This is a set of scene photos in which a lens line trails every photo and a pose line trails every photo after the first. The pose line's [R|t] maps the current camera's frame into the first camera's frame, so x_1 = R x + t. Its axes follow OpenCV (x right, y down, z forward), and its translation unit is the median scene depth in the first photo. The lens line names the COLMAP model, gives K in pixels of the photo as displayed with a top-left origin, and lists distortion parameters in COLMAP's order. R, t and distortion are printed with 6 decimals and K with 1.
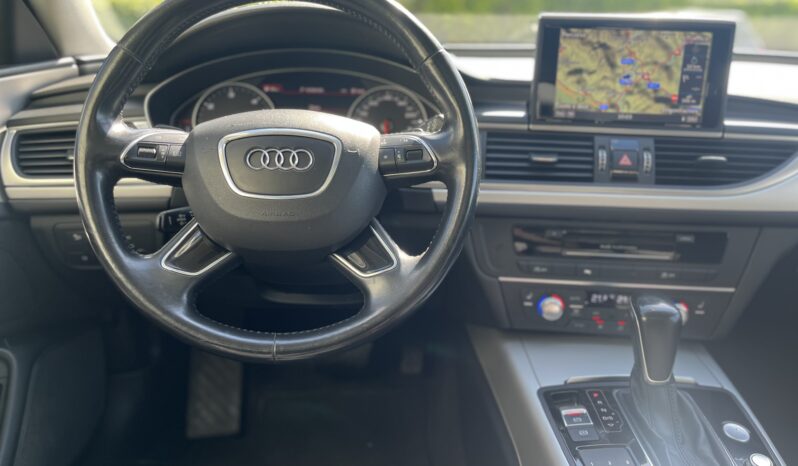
lens RADIAL K [[627.2, 0, 399.0], [0, 627.2, 233.0], [0, 0, 1]] dist [0.085575, -0.145157]
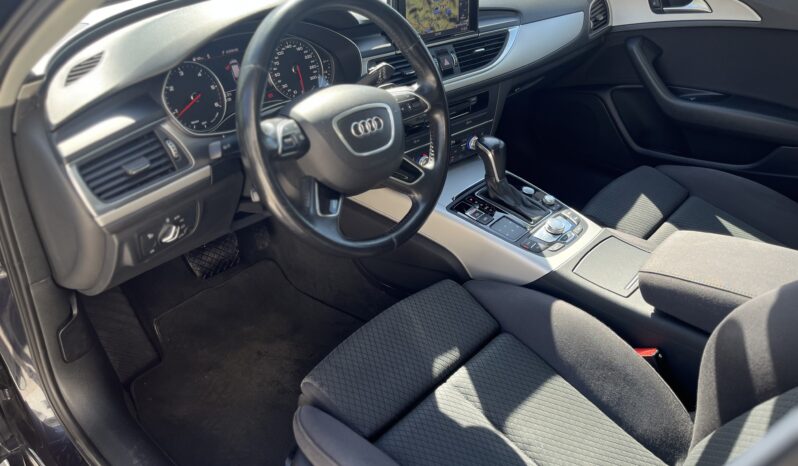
lens RADIAL K [[627.2, 0, 399.0], [0, 627.2, 233.0], [0, 0, 1]] dist [0.085575, -0.145157]
pose [[0.683808, -0.390021, 0.616676, -0.908618], [0.205071, 0.913815, 0.350554, -0.307113], [-0.700251, -0.113250, 0.704856, -0.124376]]
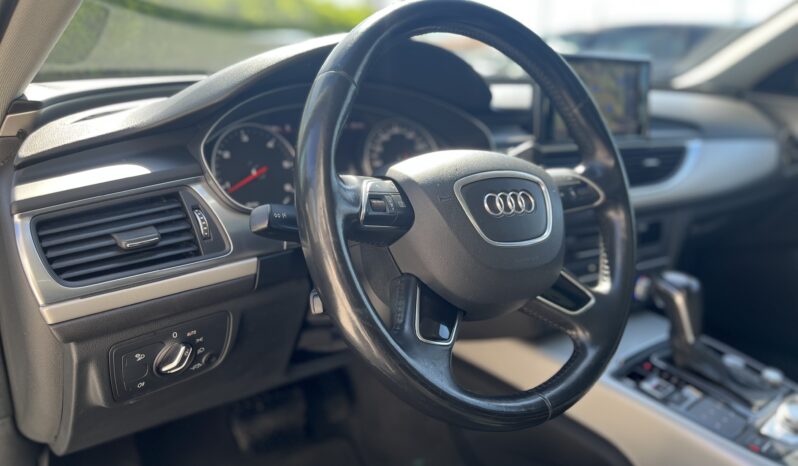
lens RADIAL K [[627.2, 0, 399.0], [0, 627.2, 233.0], [0, 0, 1]] dist [0.085575, -0.145157]
pose [[0.797418, -0.153490, 0.583579, -0.669751], [0.167990, 0.985344, 0.029615, -0.099381], [-0.579571, 0.074420, 0.811516, 0.261930]]
